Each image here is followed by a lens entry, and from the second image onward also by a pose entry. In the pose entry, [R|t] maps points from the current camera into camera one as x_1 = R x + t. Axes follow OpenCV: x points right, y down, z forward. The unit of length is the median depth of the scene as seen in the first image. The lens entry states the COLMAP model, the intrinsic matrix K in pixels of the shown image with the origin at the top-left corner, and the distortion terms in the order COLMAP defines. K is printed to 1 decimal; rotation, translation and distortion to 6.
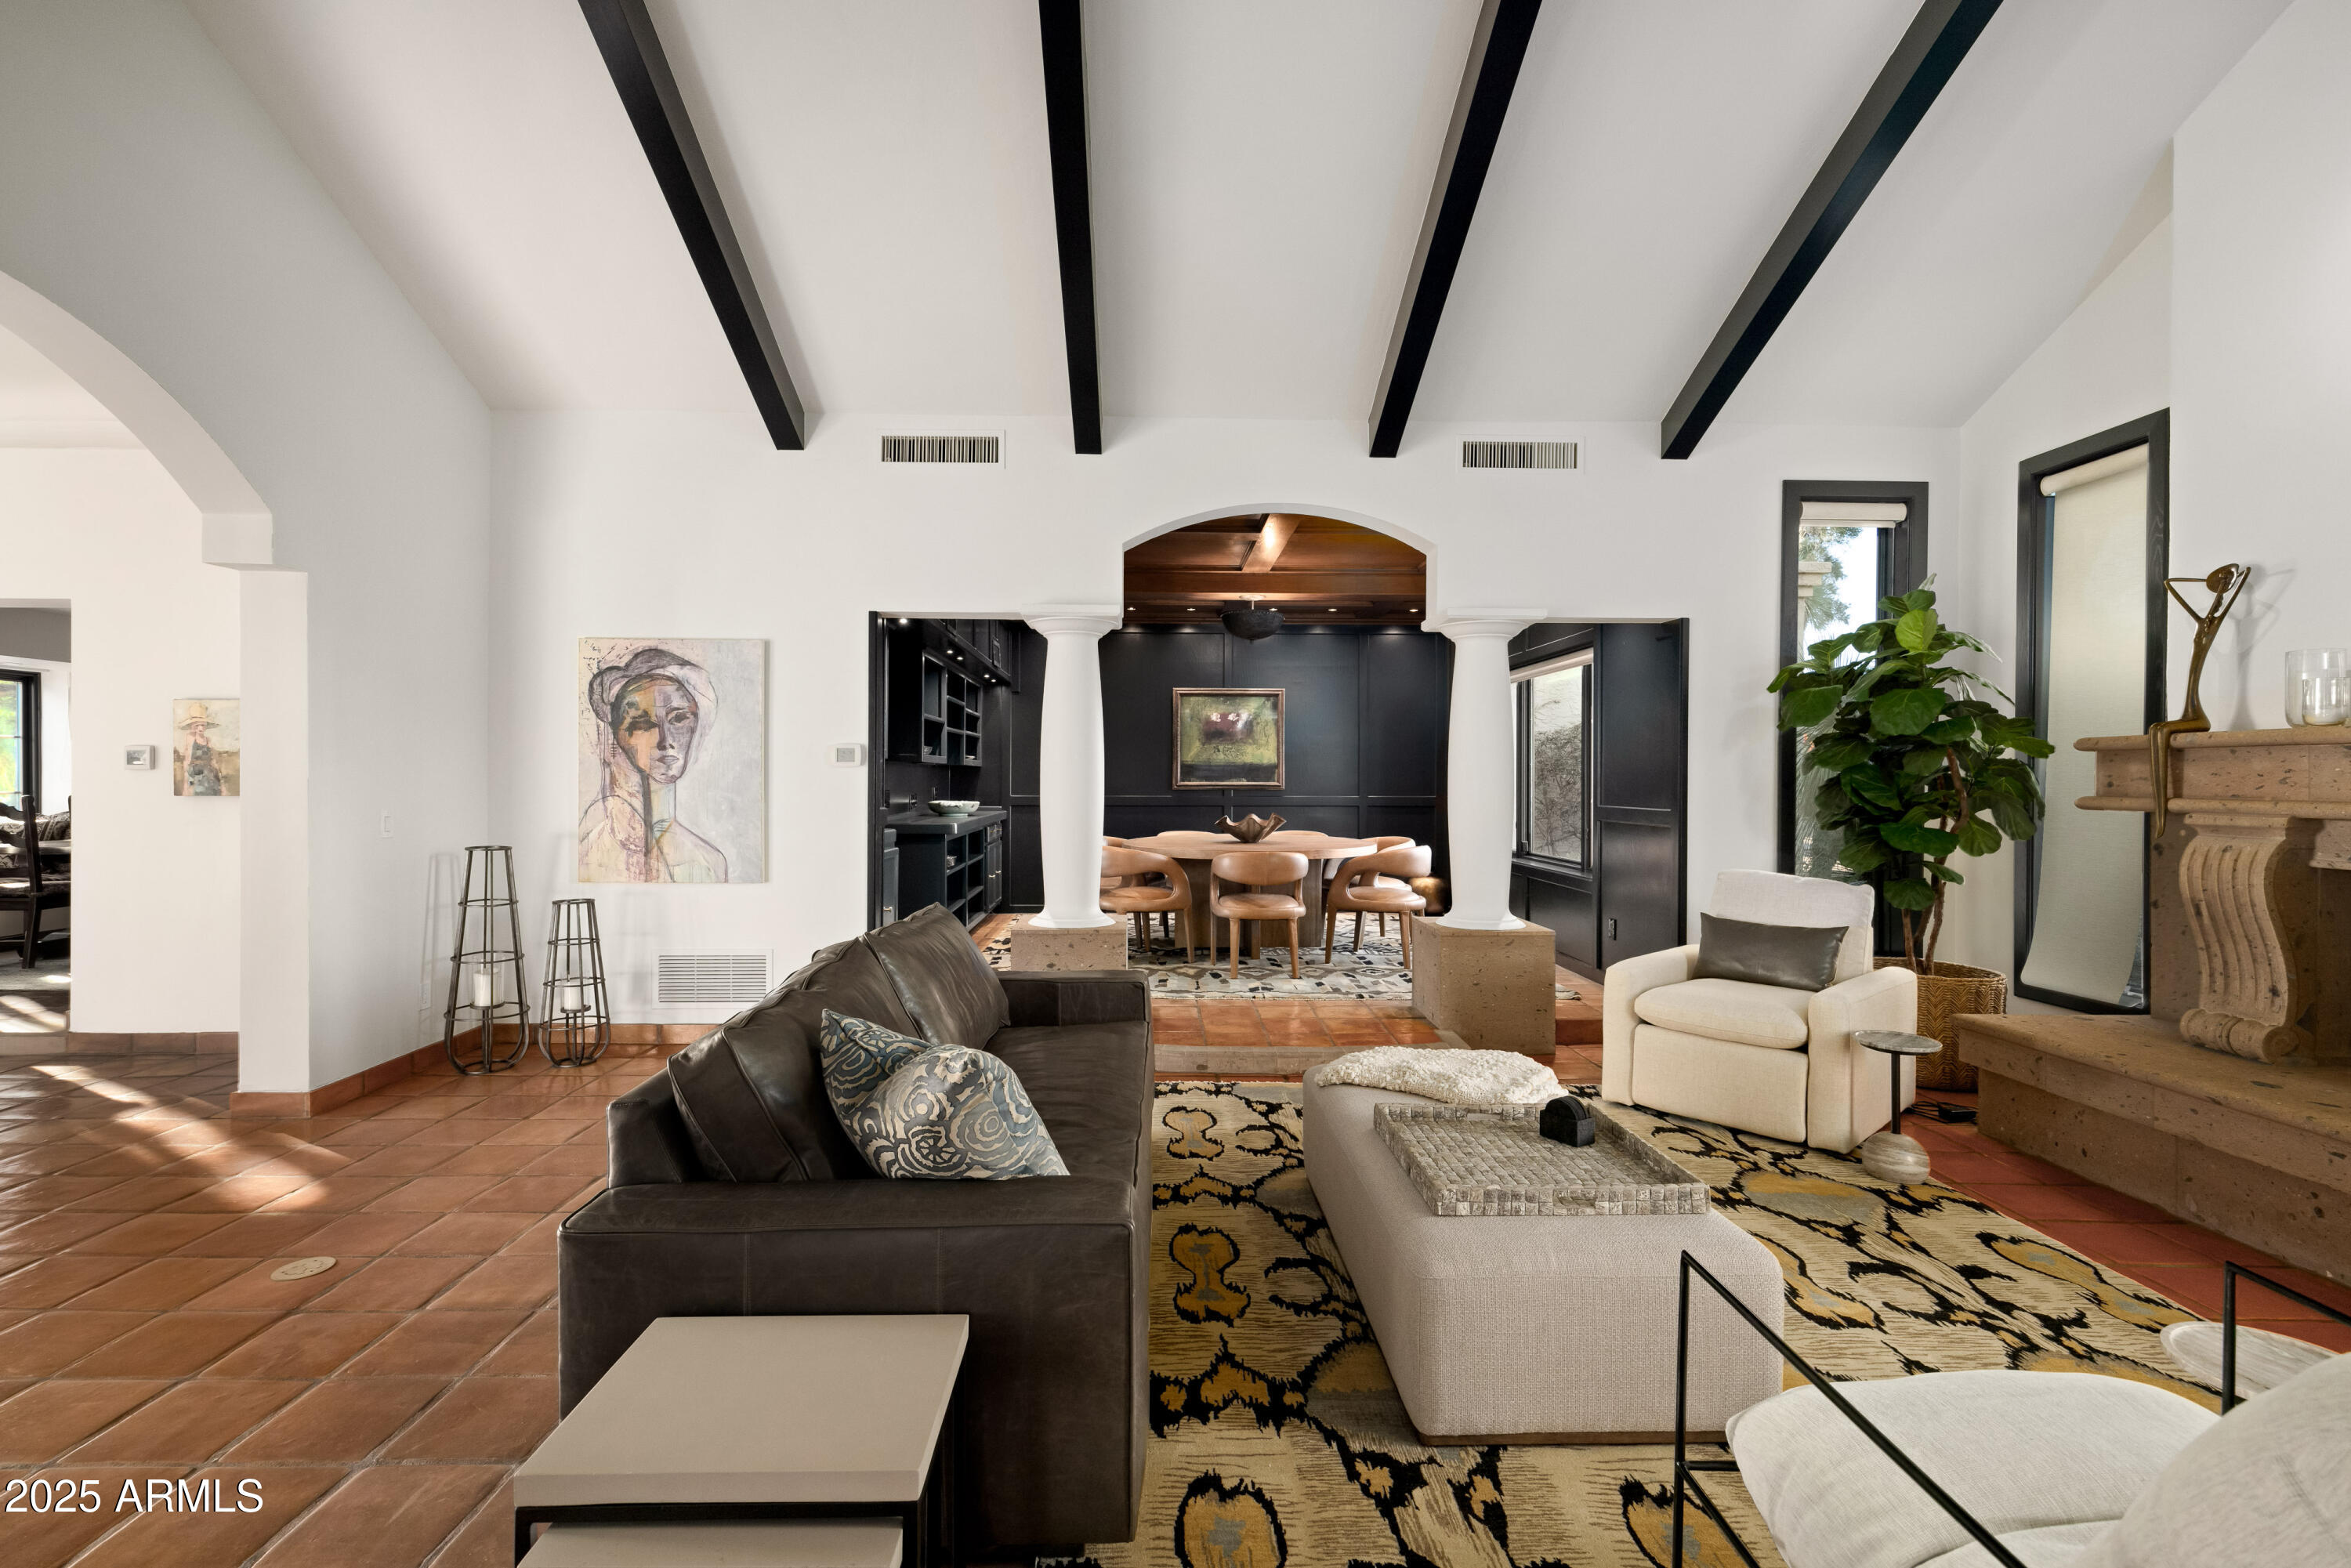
lens RADIAL K [[1095.5, 0, 1167.1], [0, 1095.5, 789.7], [0, 0, 1]] dist [-0.004528, 0.009769]
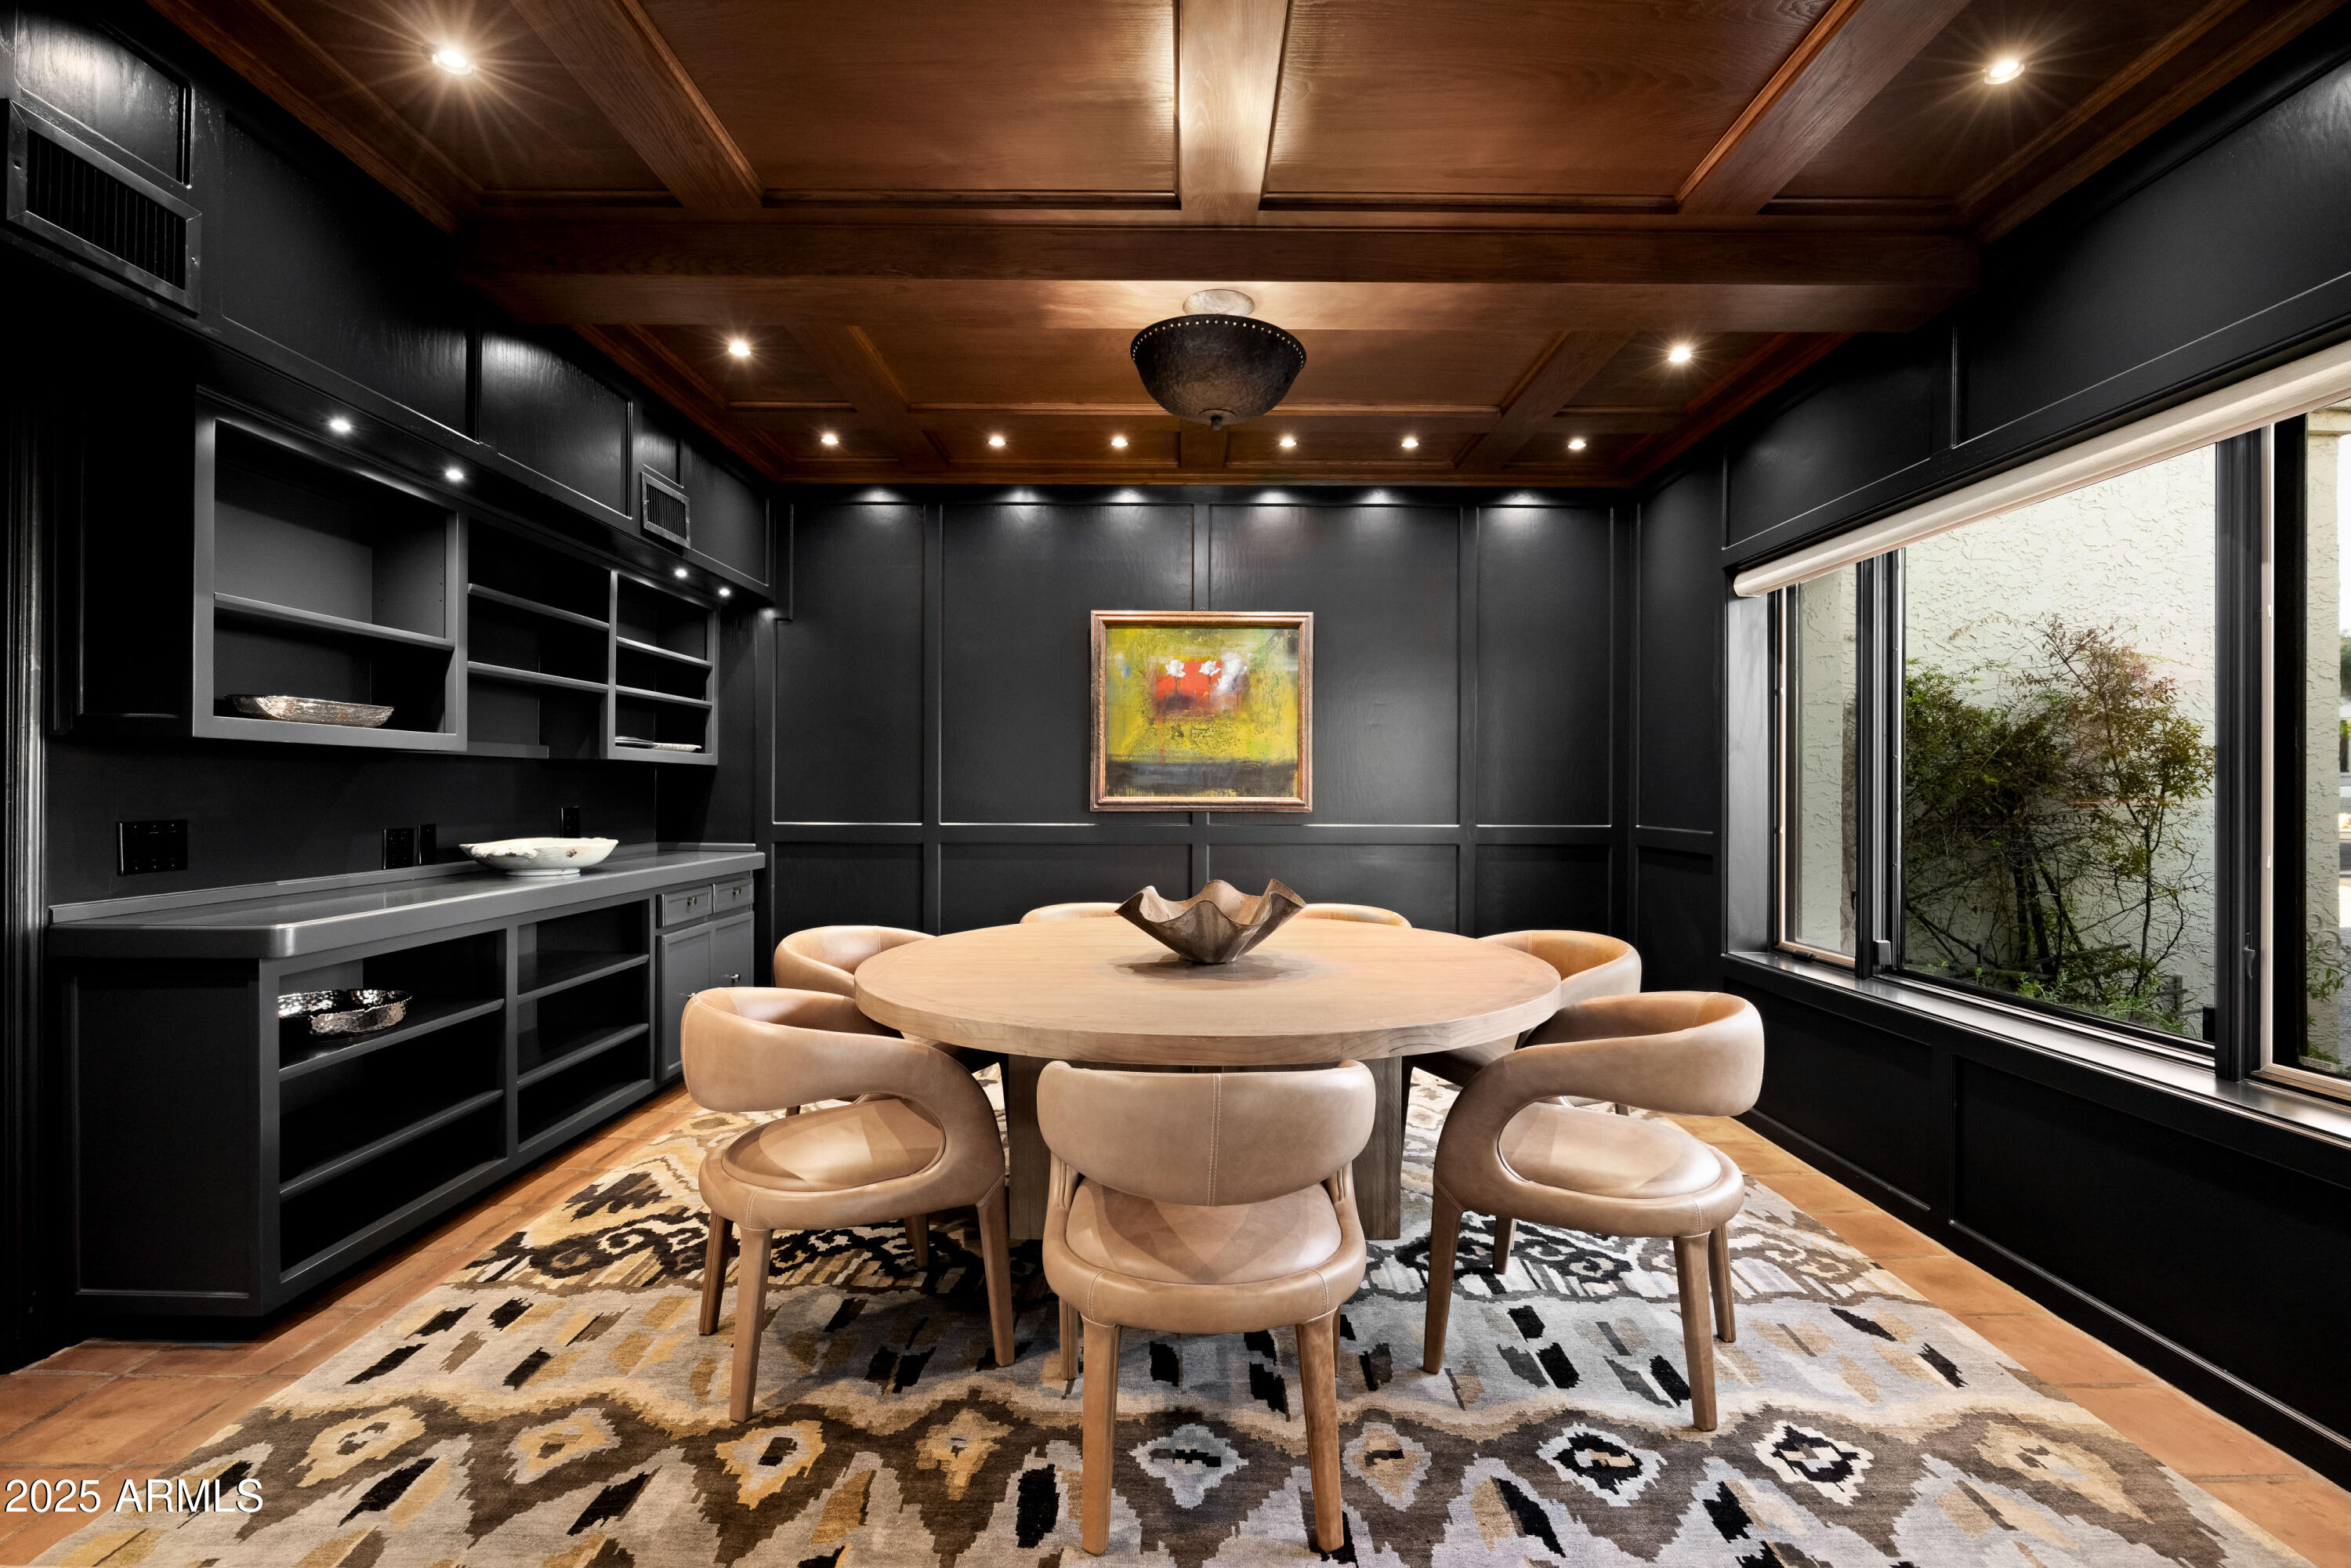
lens RADIAL K [[1083.0, 0, 1175.5], [0, 1083.0, 784.0], [0, 0, 1]] dist [-0.000708, 0.000194]
pose [[0.999674, 0.001674, -0.025468, 0.129794], [-0.002141, 0.999830, -0.018337, -0.008422], [0.025433, 0.018386, 0.999507, 1.135540]]
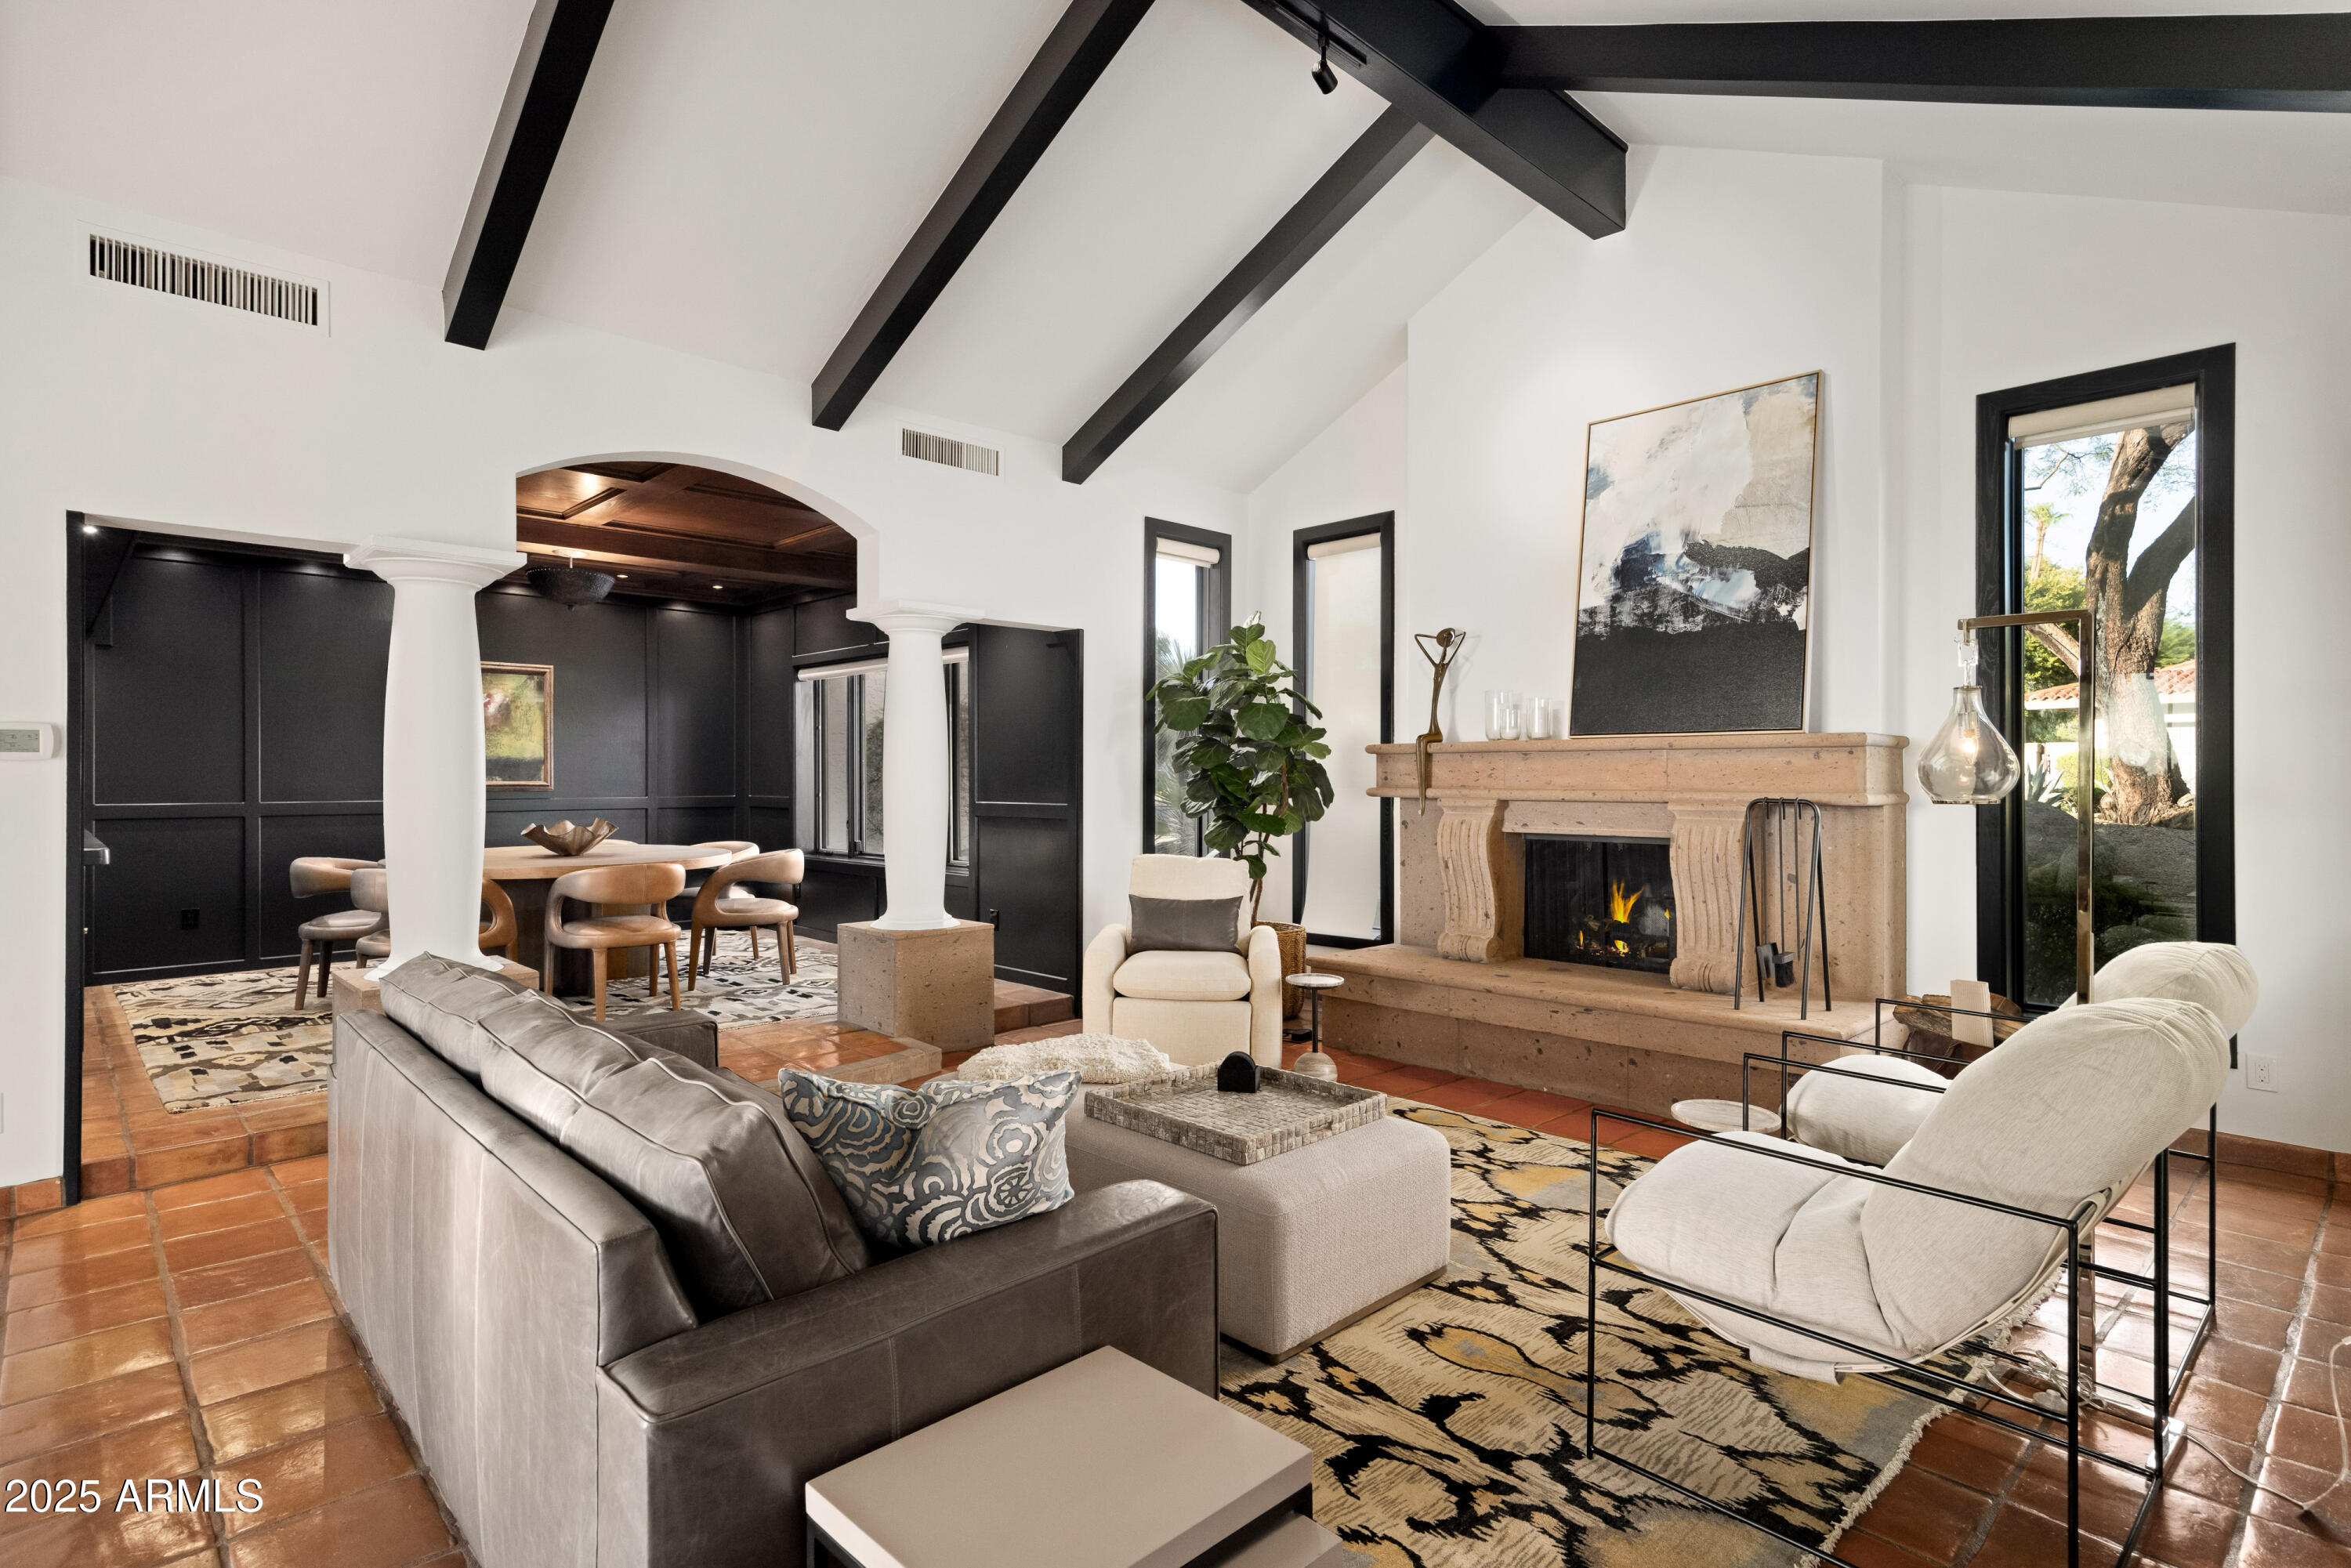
lens RADIAL K [[1185.5, 0, 1175.5], [0, 1185.5, 784.0], [0, 0, 1]] dist [0.001324, 0.016776]
pose [[0.730582, -0.007871, 0.682779, -0.358577], [0.009694, 0.999952, 0.001155, -0.002254], [-0.682756, 0.005775, 0.730624, 0.090234]]
